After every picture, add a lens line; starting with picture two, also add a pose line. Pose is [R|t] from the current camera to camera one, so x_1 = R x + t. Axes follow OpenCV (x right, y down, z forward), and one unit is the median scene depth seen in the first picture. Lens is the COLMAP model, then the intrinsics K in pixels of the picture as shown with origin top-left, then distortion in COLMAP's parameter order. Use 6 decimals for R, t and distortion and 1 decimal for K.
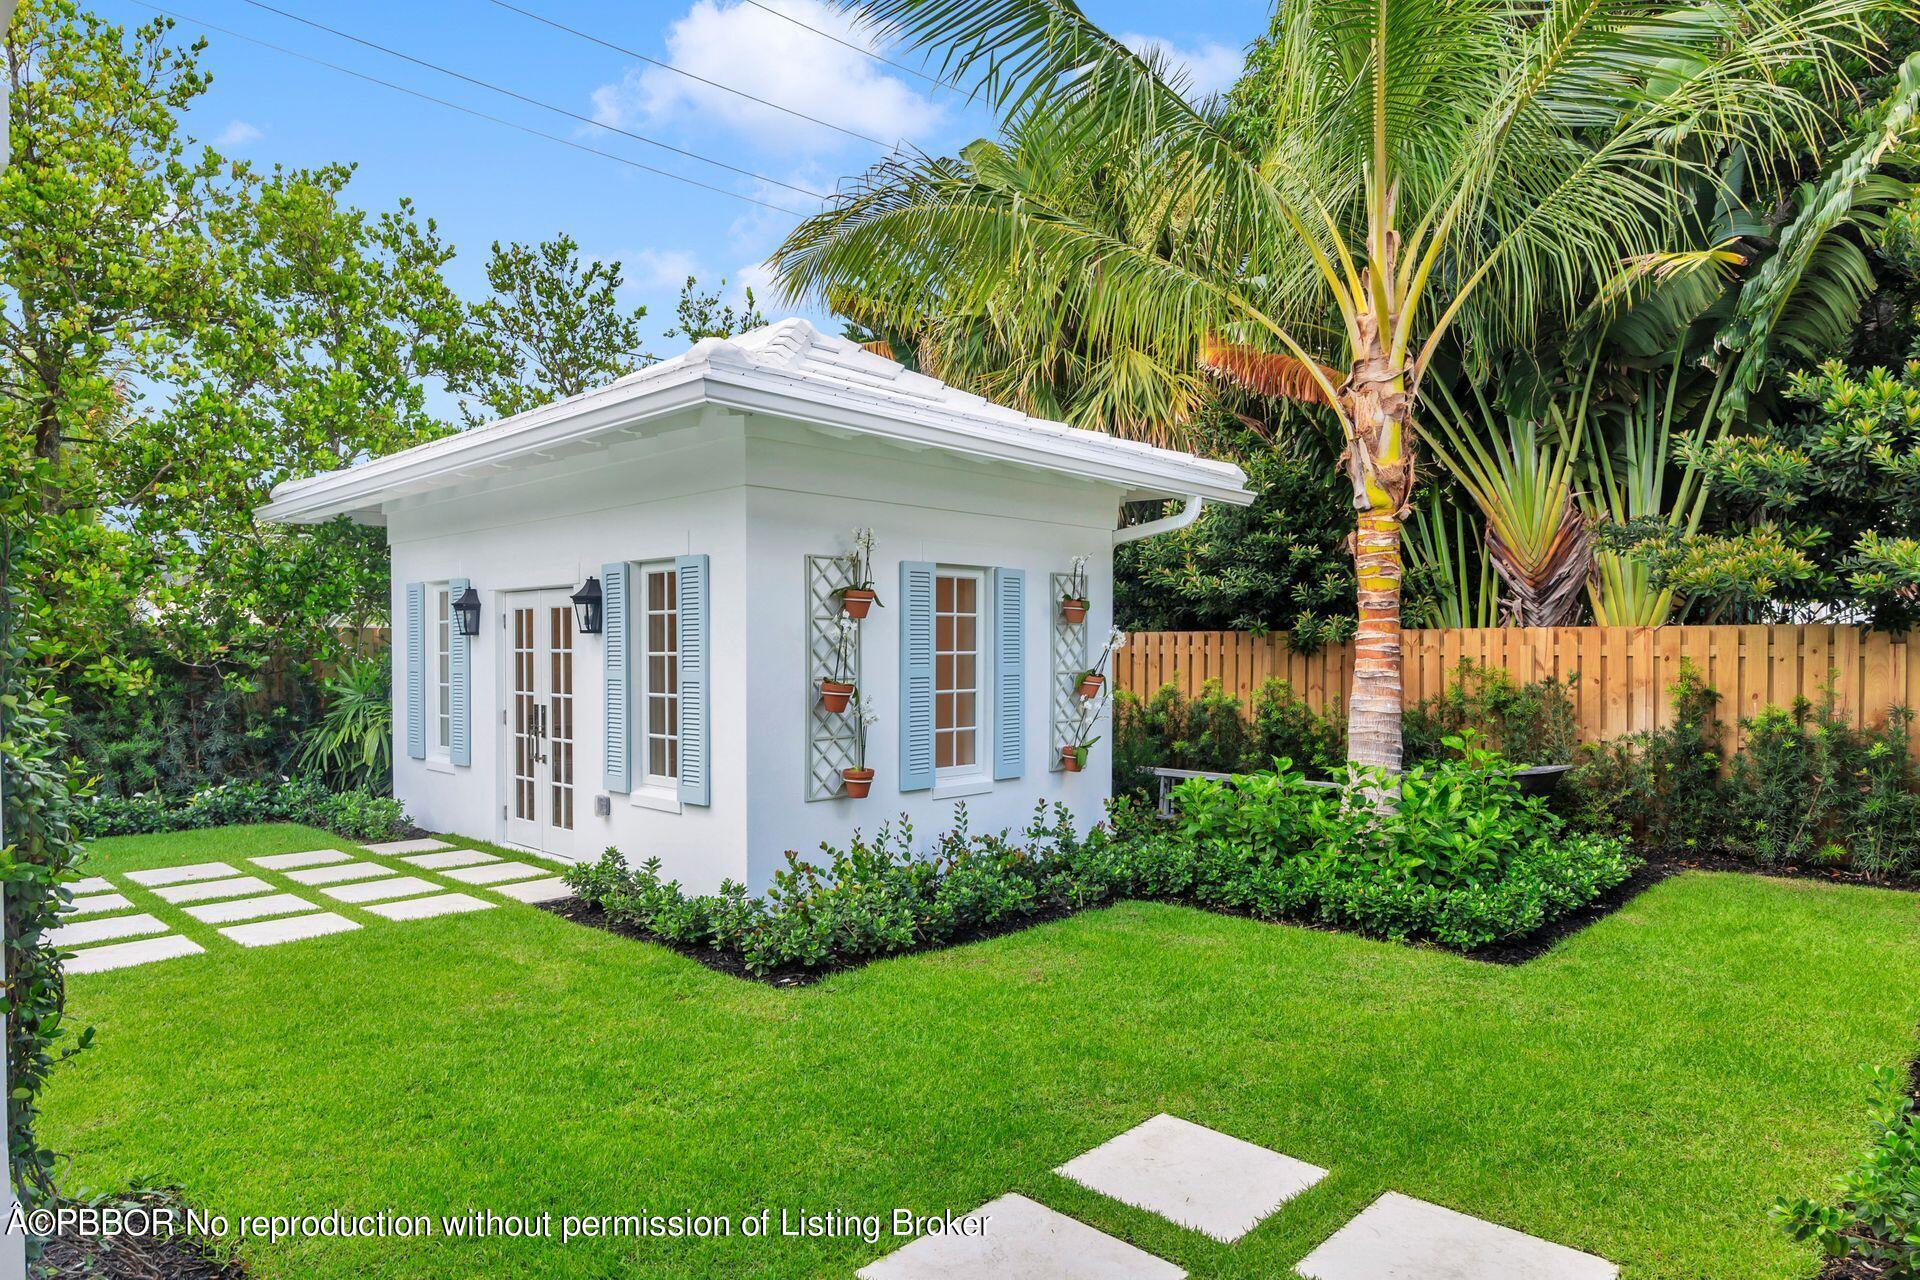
lens RADIAL K [[1137.5, 0, 961.5], [0, 1137.5, 675.2], [0, 0, 1]] dist [0.004401, -0.003898]
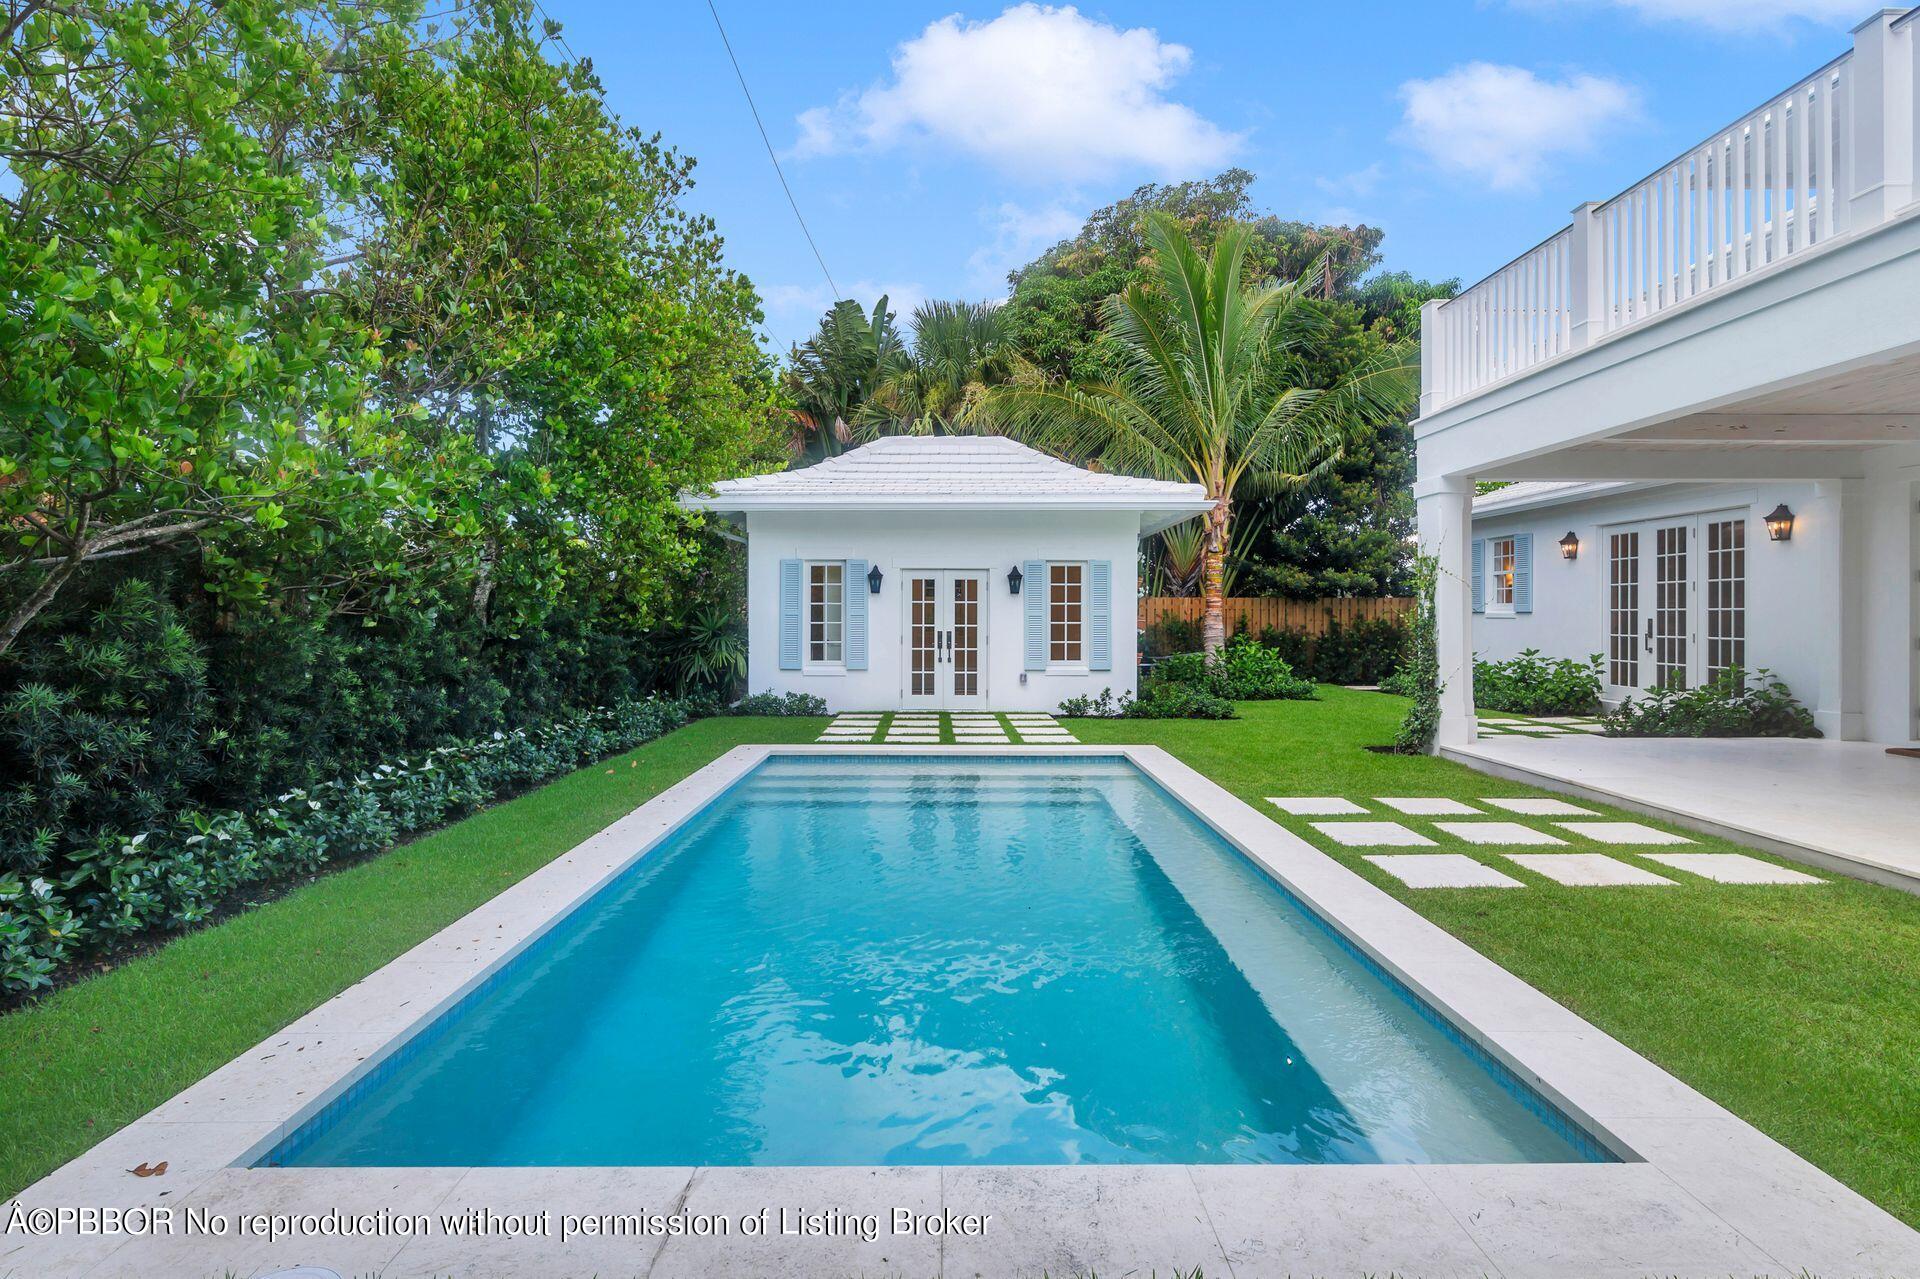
lens RADIAL K [[906.5, 0, 955.4], [0, 906.5, 613.5], [0, 0, 1]] dist [0.000610, 0.001104]
pose [[0.716418, 0.000836, 0.697671, -1.450753], [0.016711, 0.999692, -0.018357, 0.025074], [-0.697471, 0.024810, 0.716183, -0.084492]]
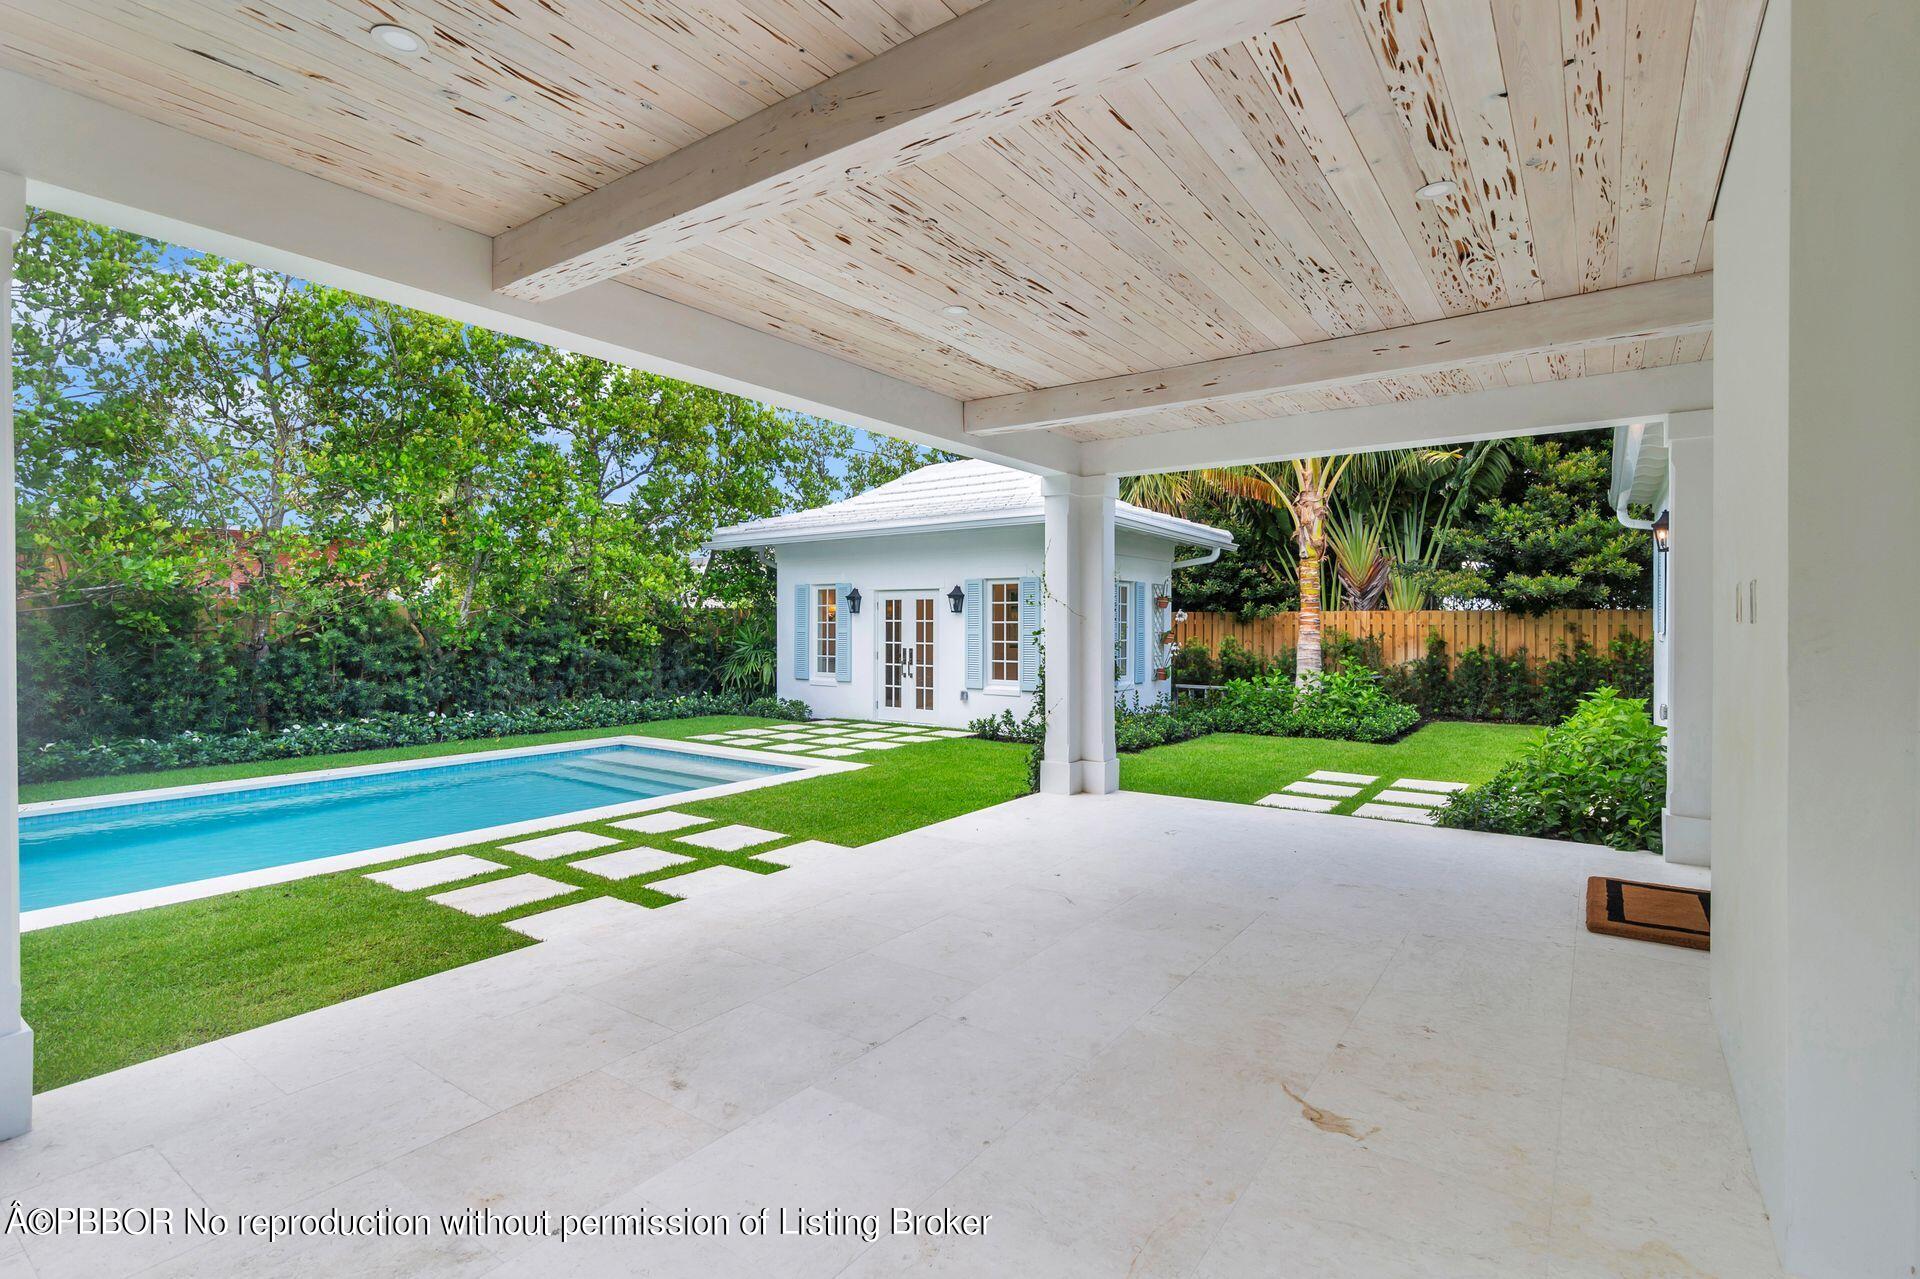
lens RADIAL K [[906.5, 0, 963.0], [0, 906.5, 628.5], [0, 0, 1]] dist [0.000610, 0.001104]
pose [[0.988721, 0.000061, 0.149771, -0.531397], [0.002835, 0.999813, -0.019127, 0.022320], [-0.149744, 0.019336, 0.988536, -0.601073]]
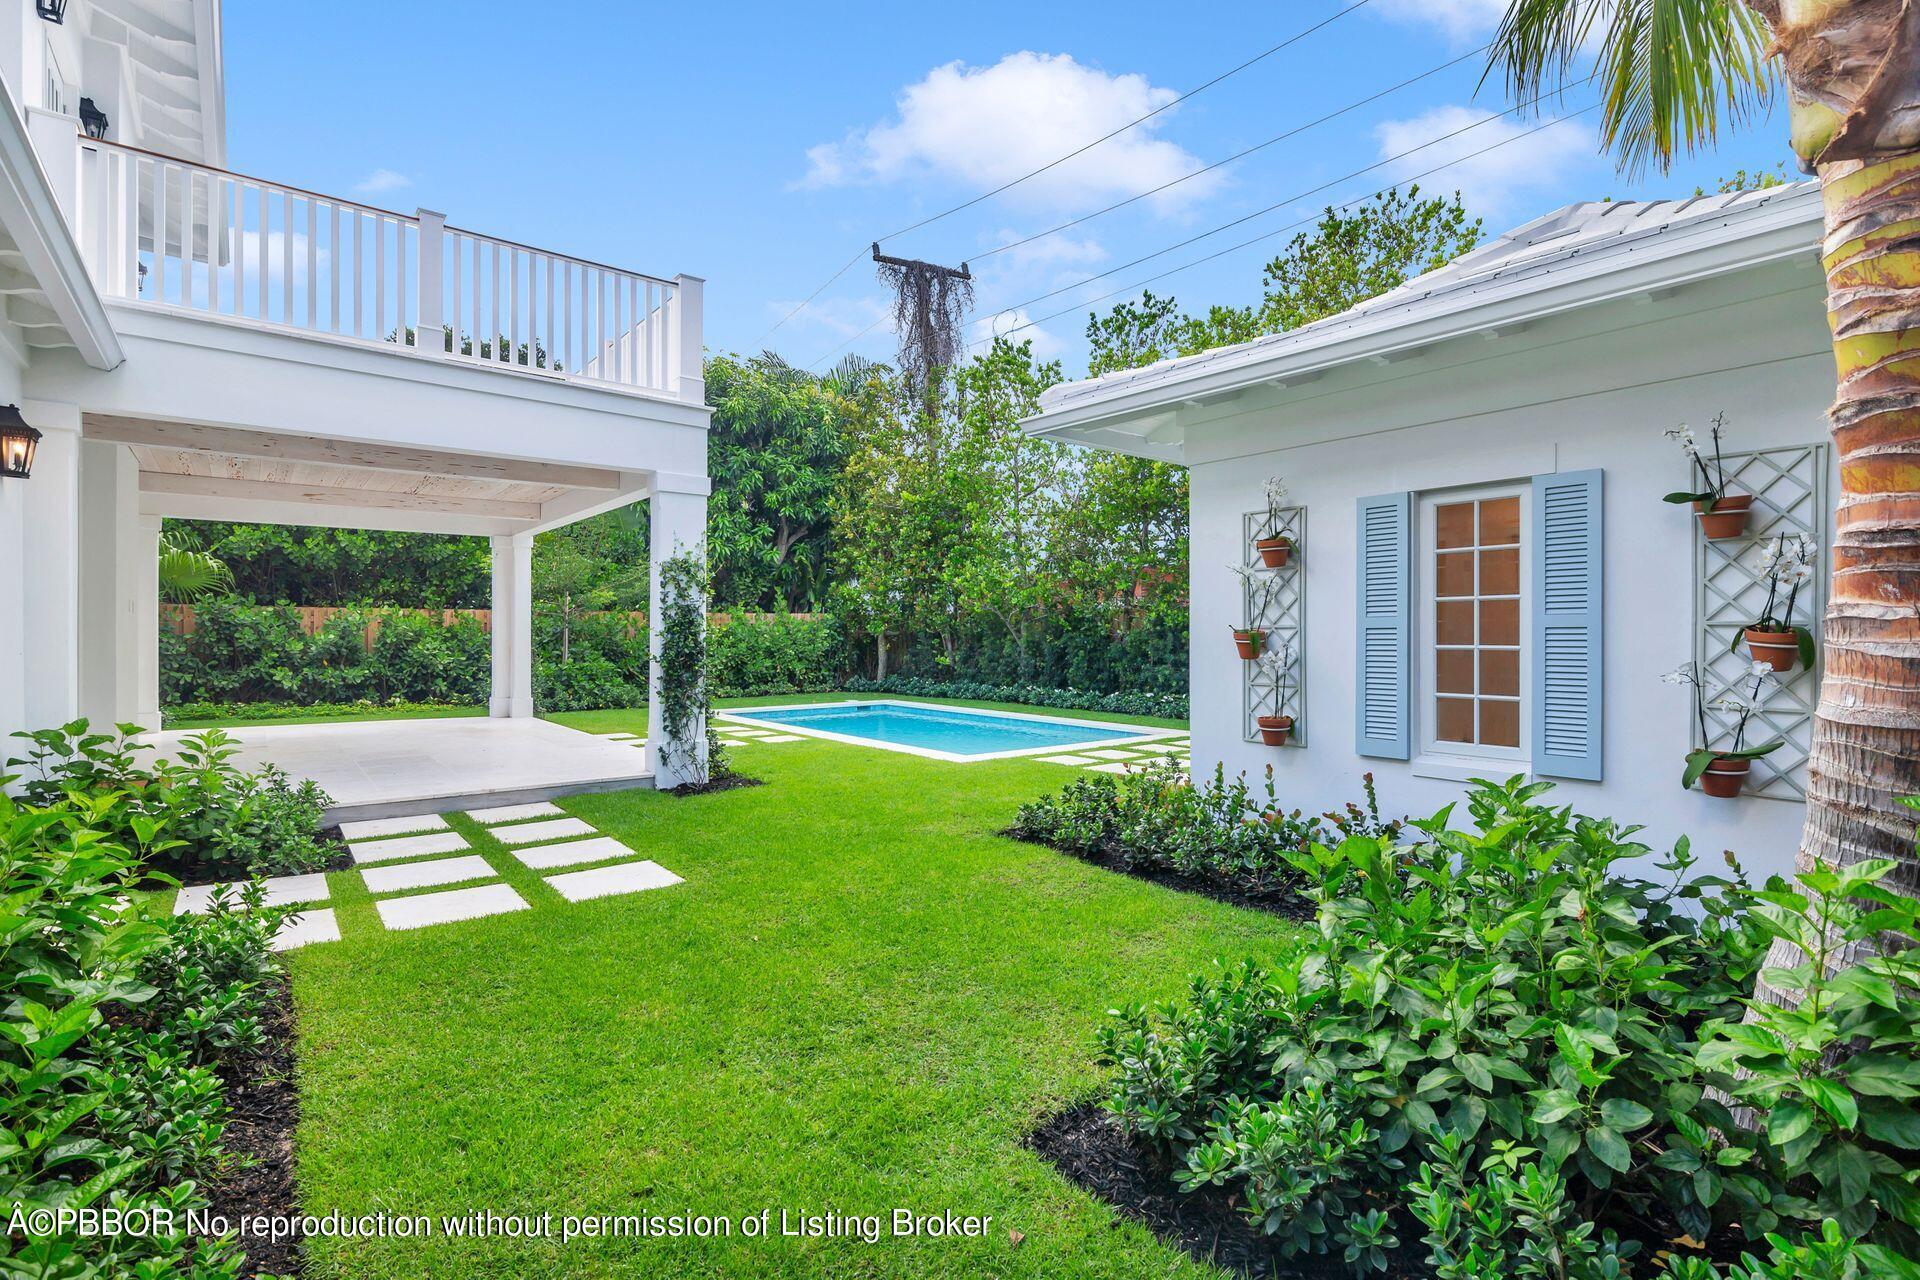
lens RADIAL K [[906.5, 0, 958.3], [0, 906.5, 633.0], [0, 0, 1]] dist [0.000610, 0.001104]
pose [[-0.135970, -0.000296, -0.990713, 0.557596], [-0.026517, 0.999643, 0.003340, 0.008152], [0.990358, 0.026725, -0.135929, 0.602800]]
